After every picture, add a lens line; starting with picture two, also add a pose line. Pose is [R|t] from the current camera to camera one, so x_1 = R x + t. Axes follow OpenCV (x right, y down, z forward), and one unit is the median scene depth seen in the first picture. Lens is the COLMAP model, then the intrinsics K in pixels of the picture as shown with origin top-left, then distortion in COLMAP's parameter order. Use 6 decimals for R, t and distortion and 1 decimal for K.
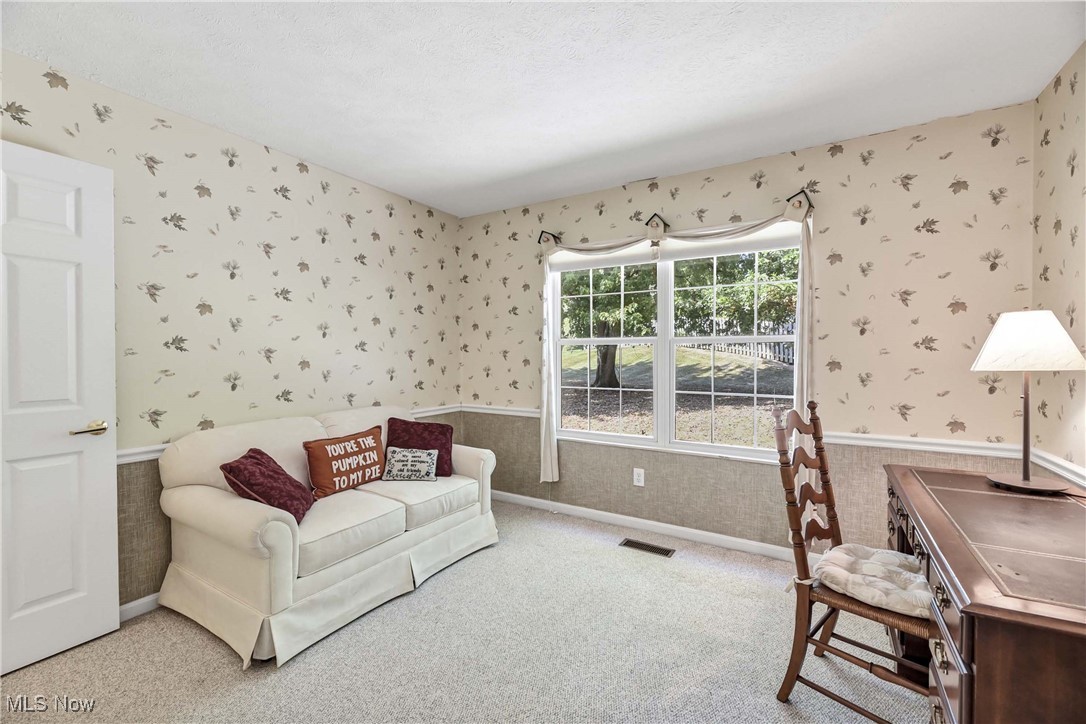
lens RADIAL K [[449.8, 0, 550.2], [0, 449.8, 359.9], [0, 0, 1]] dist [0.000468, -0.001820]
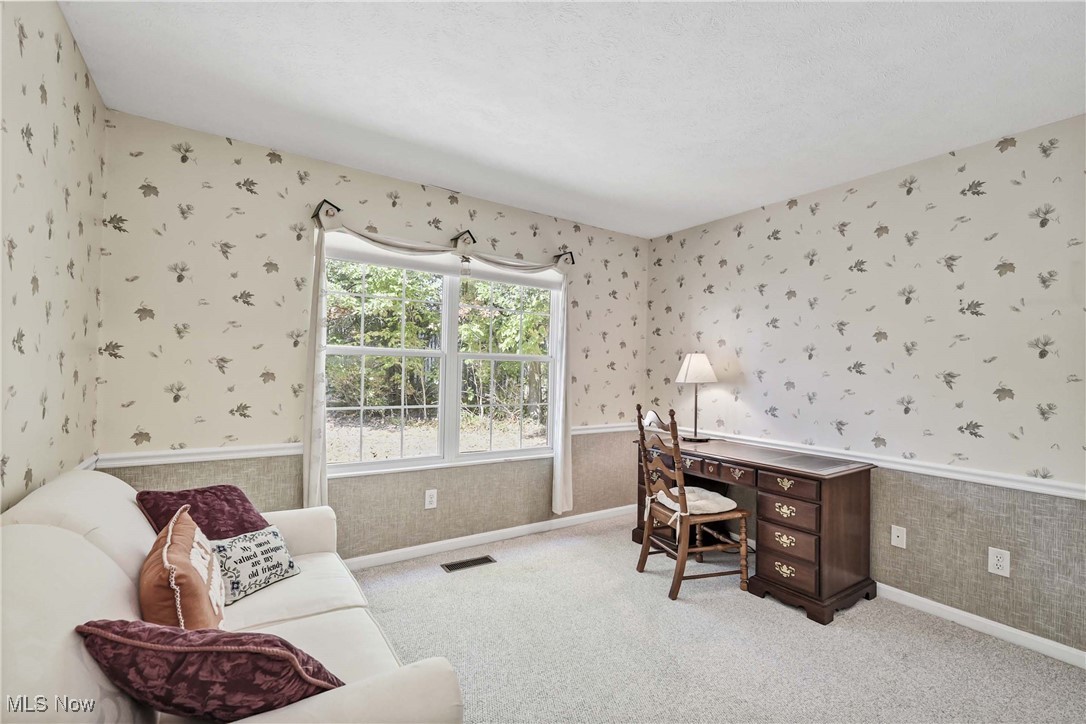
lens RADIAL K [[473.2, 0, 544.3], [0, 473.2, 366.4], [0, 0, 1]] dist [-0.000943, -0.001234]
pose [[0.423062, 0.017559, 0.905931, -0.729822], [-0.010340, 0.999841, -0.014551, -0.006283], [-0.906042, -0.003212, 0.423176, 0.441259]]
